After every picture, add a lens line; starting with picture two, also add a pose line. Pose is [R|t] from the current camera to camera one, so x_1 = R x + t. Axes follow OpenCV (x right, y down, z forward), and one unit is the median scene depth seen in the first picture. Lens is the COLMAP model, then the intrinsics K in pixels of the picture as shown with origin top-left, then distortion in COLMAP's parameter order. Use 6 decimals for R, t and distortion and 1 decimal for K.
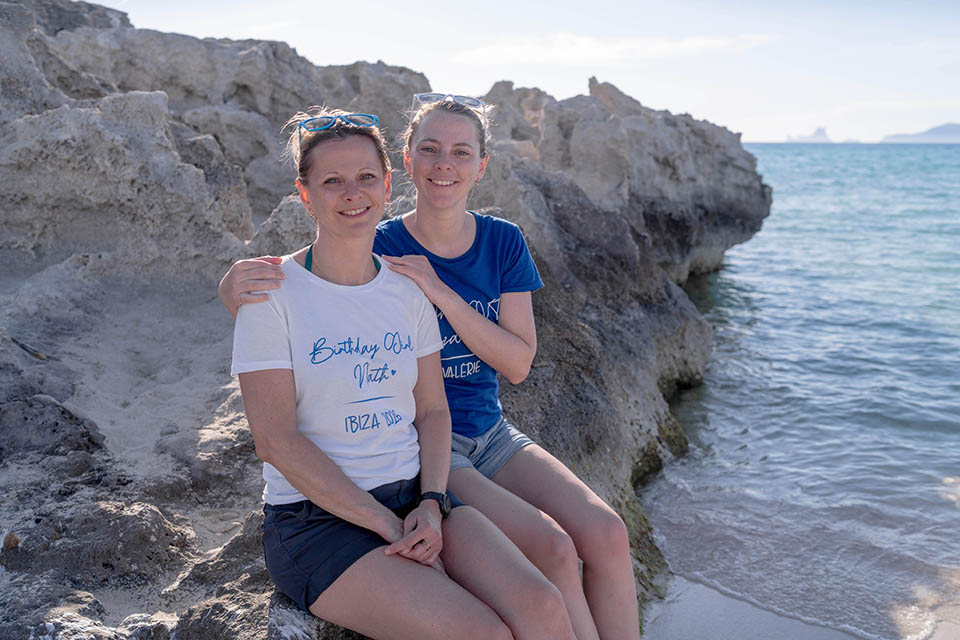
lens RADIAL K [[1001.6, 0, 478.3], [0, 1001.6, 321.5], [0, 0, 1]] dist [0.058099, 0.000000]
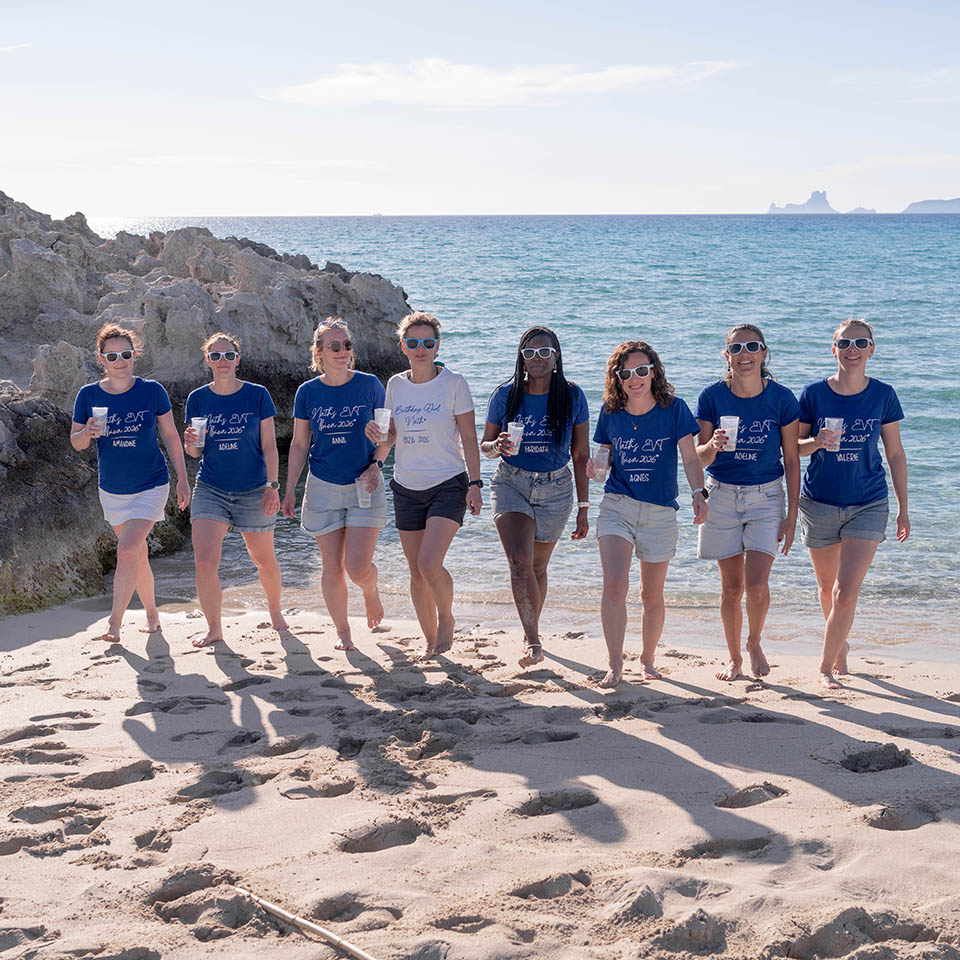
lens RADIAL K [[1530.0, 0, 481.5], [0, 1530.0, 478.9], [0, 0, 1]] dist [-0.014499, 0.000000]
pose [[0.993706, -0.034919, 0.106435, 0.225377], [0.035869, 0.999332, -0.007025, 0.031253], [-0.106119, 0.010799, 0.994295, -0.757948]]
